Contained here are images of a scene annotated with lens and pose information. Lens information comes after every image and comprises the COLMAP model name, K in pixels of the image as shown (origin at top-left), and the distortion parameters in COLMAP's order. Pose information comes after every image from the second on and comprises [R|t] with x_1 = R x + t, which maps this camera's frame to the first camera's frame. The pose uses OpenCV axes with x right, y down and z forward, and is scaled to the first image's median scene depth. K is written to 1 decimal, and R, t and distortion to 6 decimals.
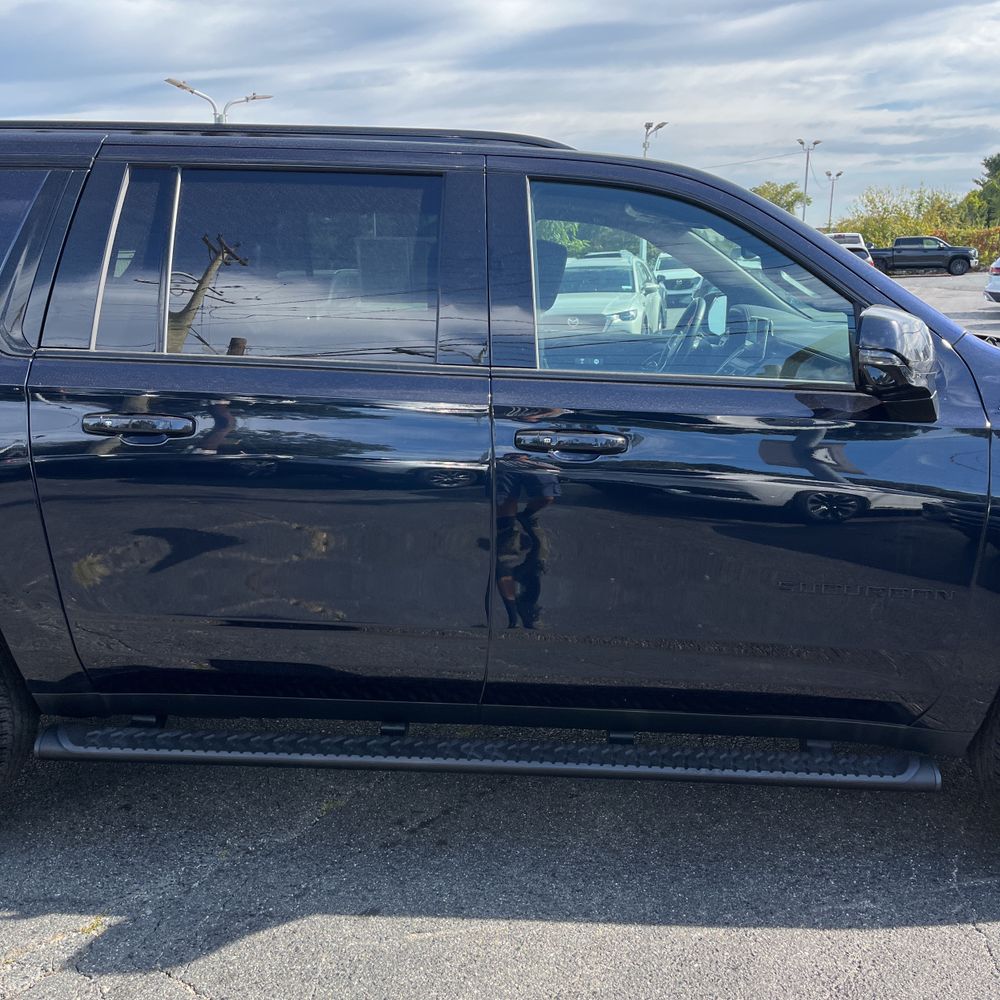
lens RADIAL K [[1041.9, 0, 503.1], [0, 1041.9, 510.2], [0, 0, 1]] dist [0.019710, 0.000000]
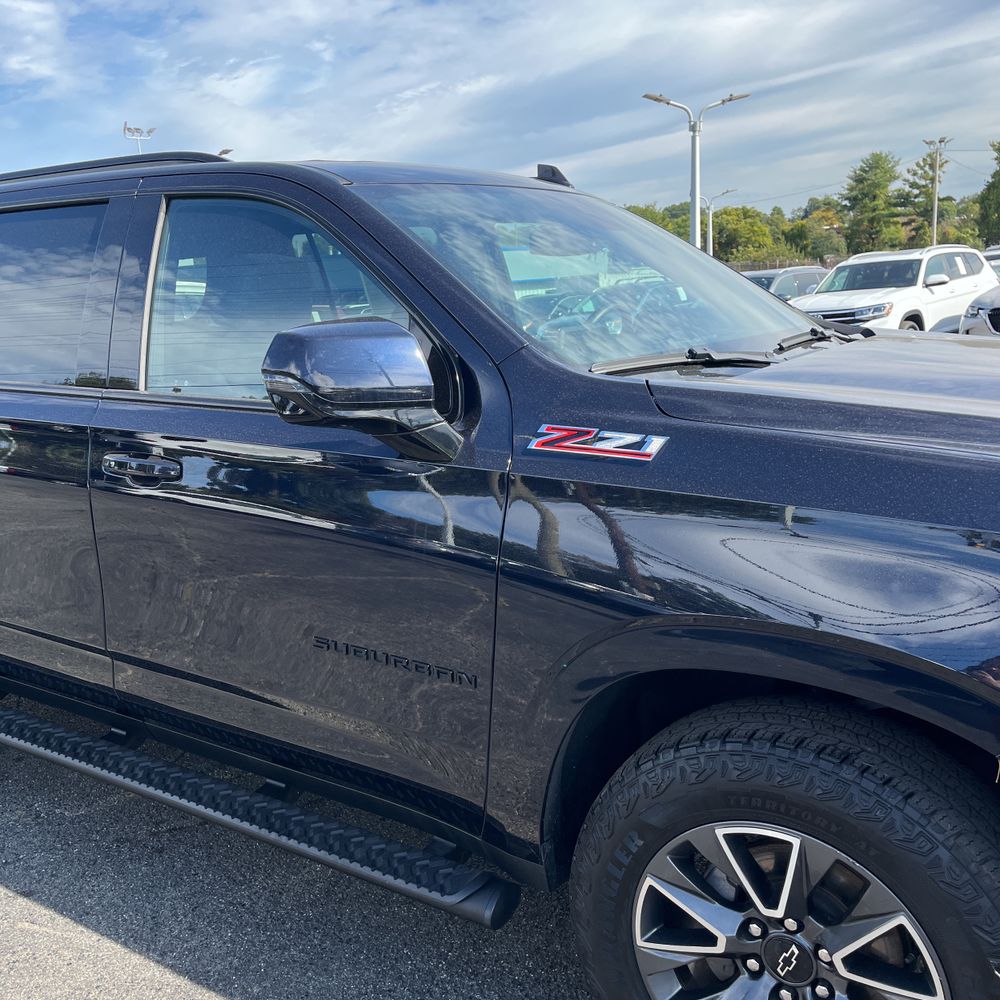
lens RADIAL K [[1041.9, 0, 494.8], [0, 1041.9, 503.5], [0, 0, 1]] dist [0.019710, 0.000000]
pose [[0.844897, 0.062121, -0.531310, 0.752182], [-0.065655, 0.997767, 0.012253, -0.055994], [0.530884, 0.024530, 0.847089, 0.299795]]
